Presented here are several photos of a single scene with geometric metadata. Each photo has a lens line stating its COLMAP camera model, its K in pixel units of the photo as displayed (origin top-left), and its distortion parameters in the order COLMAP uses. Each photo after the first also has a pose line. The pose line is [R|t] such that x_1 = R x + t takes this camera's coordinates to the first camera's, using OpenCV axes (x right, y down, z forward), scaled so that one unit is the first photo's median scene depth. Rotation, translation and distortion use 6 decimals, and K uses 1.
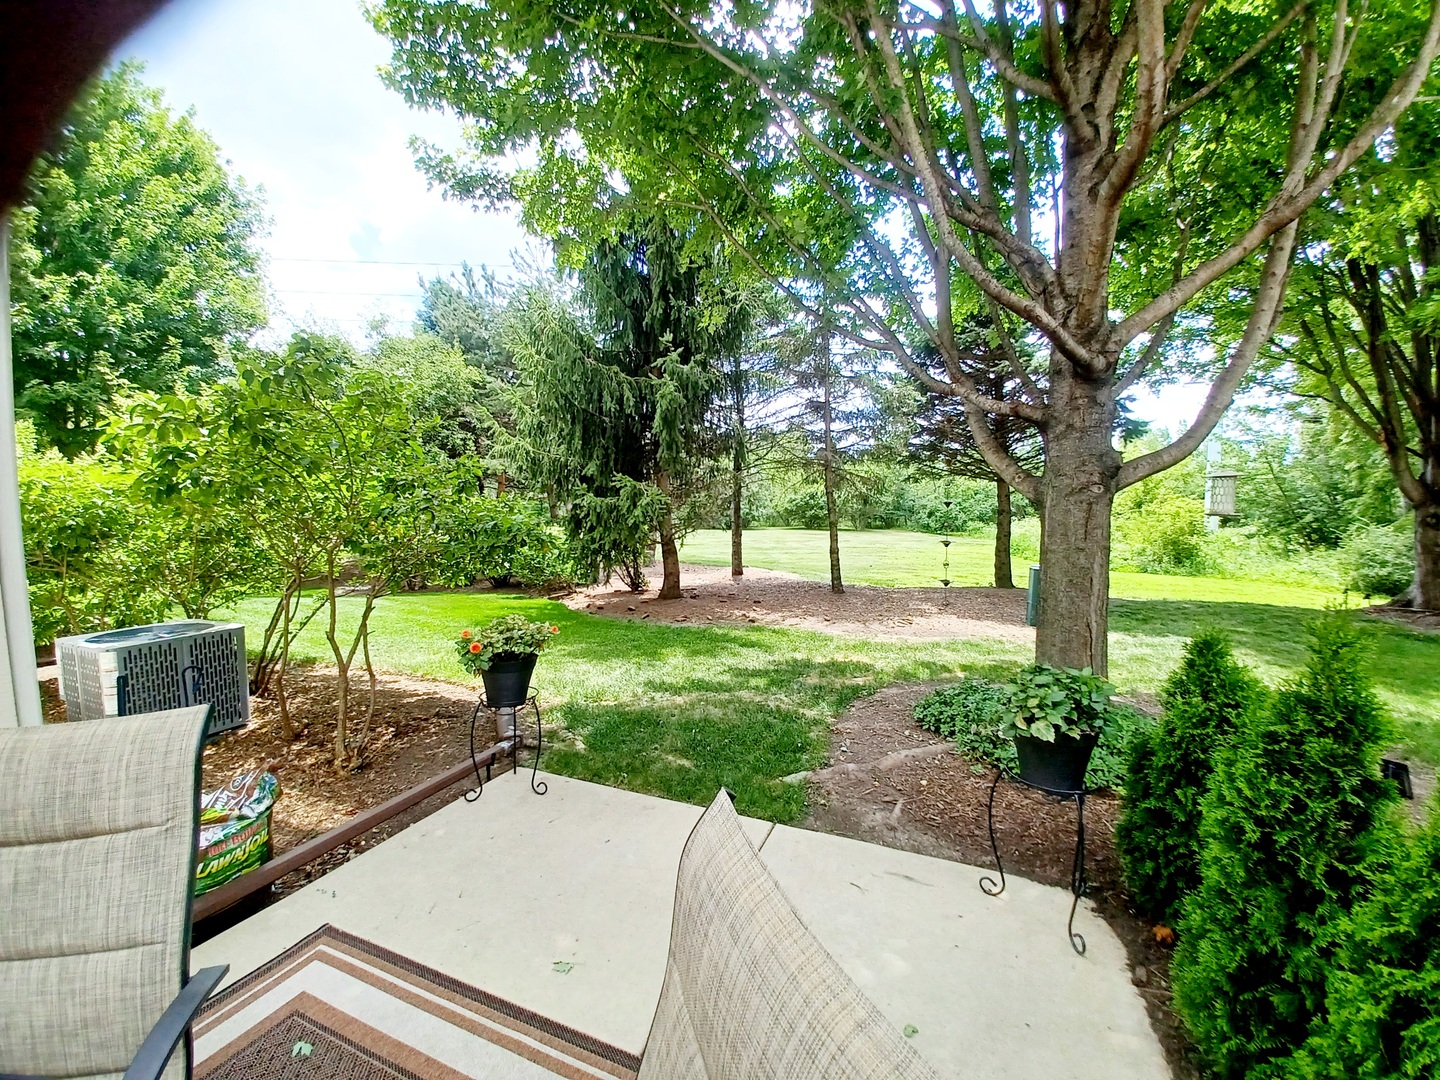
lens RADIAL K [[564.0, 0, 714.1], [0, 564.0, 547.6], [0, 0, 1]] dist [0.010310, -0.013851]
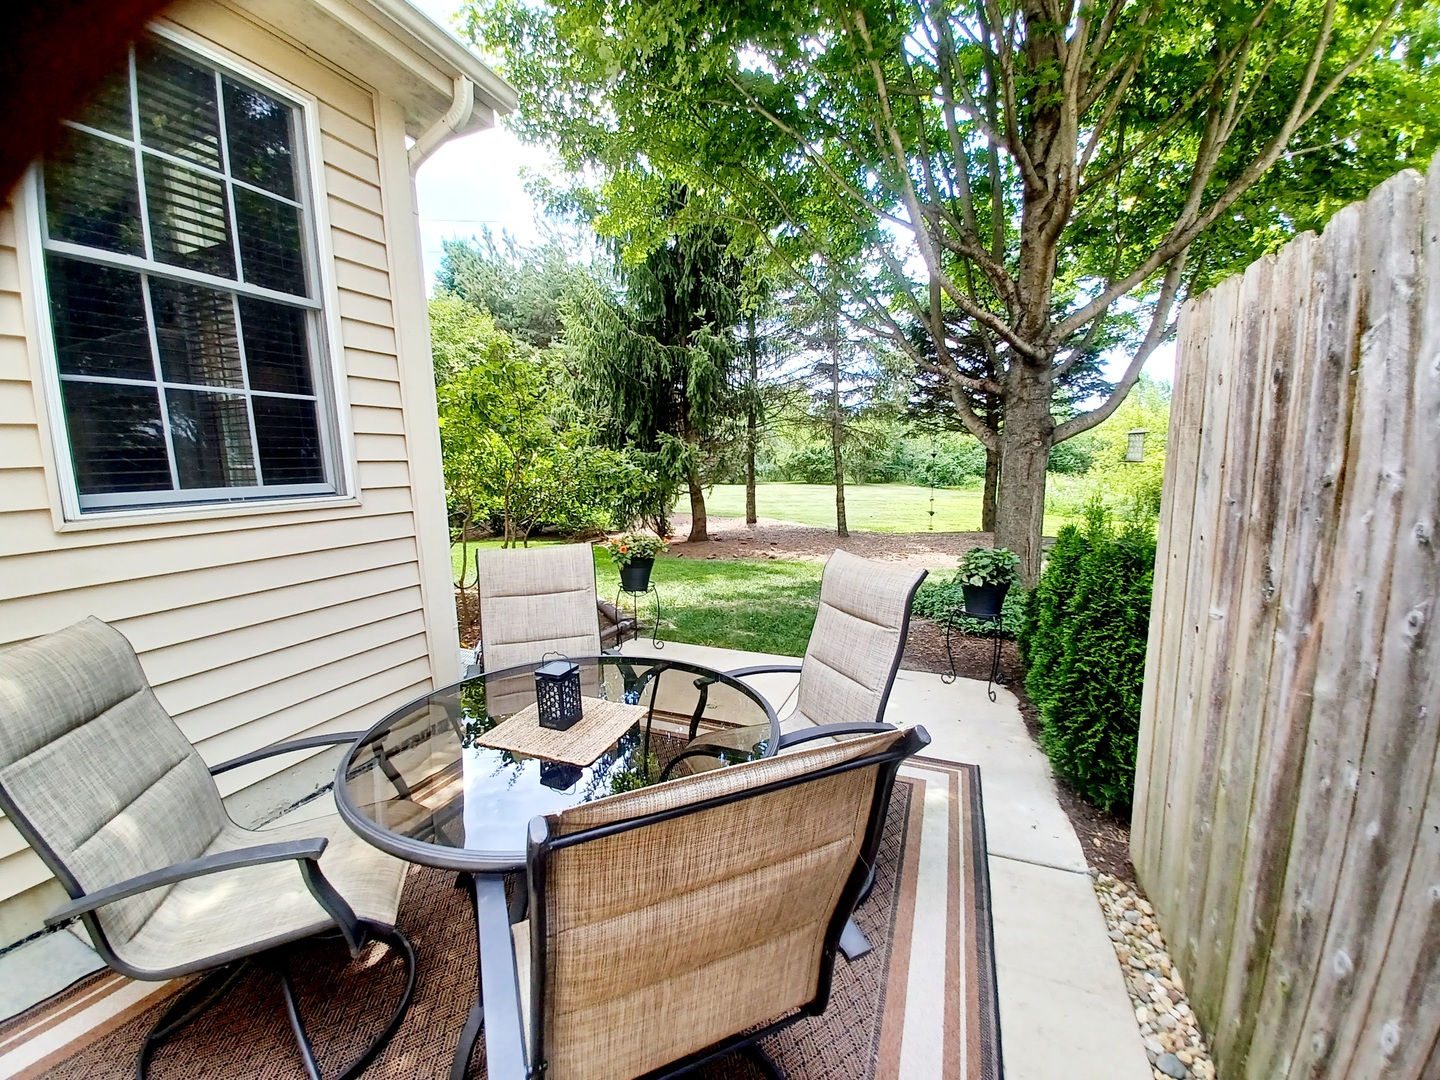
lens RADIAL K [[564.0, 0, 714.1], [0, 564.0, 547.6], [0, 0, 1]] dist [0.010310, -0.013851]
pose [[0.999977, -0.006133, 0.002775, -0.050787], [0.005902, 0.997024, 0.076863, 0.015374], [-0.003238, -0.076844, 0.997038, -0.154894]]
